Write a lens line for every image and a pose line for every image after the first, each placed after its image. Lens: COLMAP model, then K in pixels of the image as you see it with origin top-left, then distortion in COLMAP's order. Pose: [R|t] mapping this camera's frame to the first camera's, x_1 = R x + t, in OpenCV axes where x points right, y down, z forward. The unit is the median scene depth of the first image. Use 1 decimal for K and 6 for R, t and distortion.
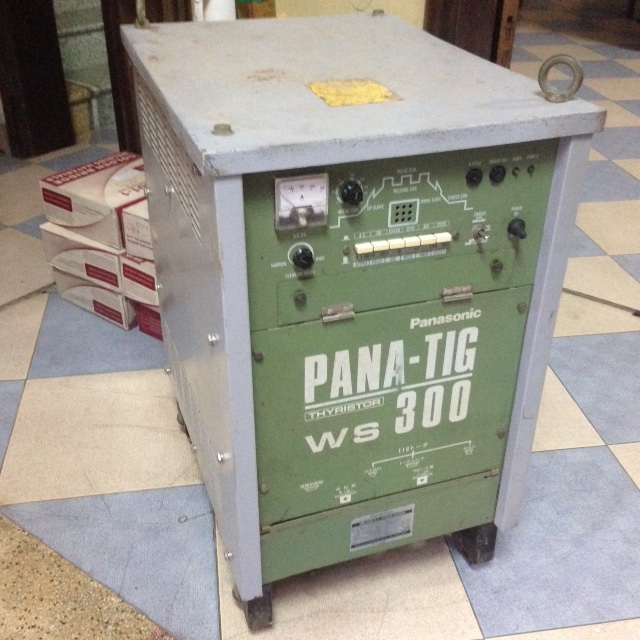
lens RADIAL K [[782.1, 0, 319.7], [0, 782.1, 319.6], [0, 0, 1]] dist [0.072922, 0.000000]
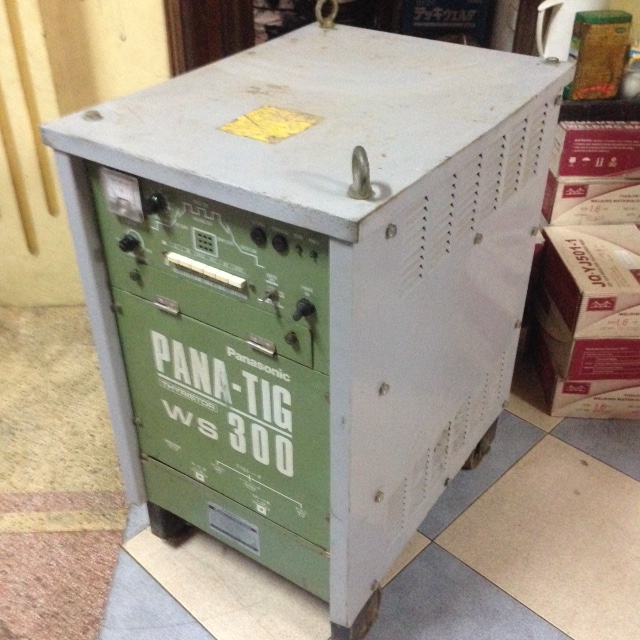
lens RADIAL K [[782.1, 0, 320.3], [0, 782.1, 320.4], [0, 0, 1]] dist [0.072922, 0.000000]
pose [[0.594654, 0.437926, -0.674246, 0.873174], [-0.405351, 0.887550, 0.218967, -0.307830], [0.694318, 0.143097, 0.705298, 0.349652]]
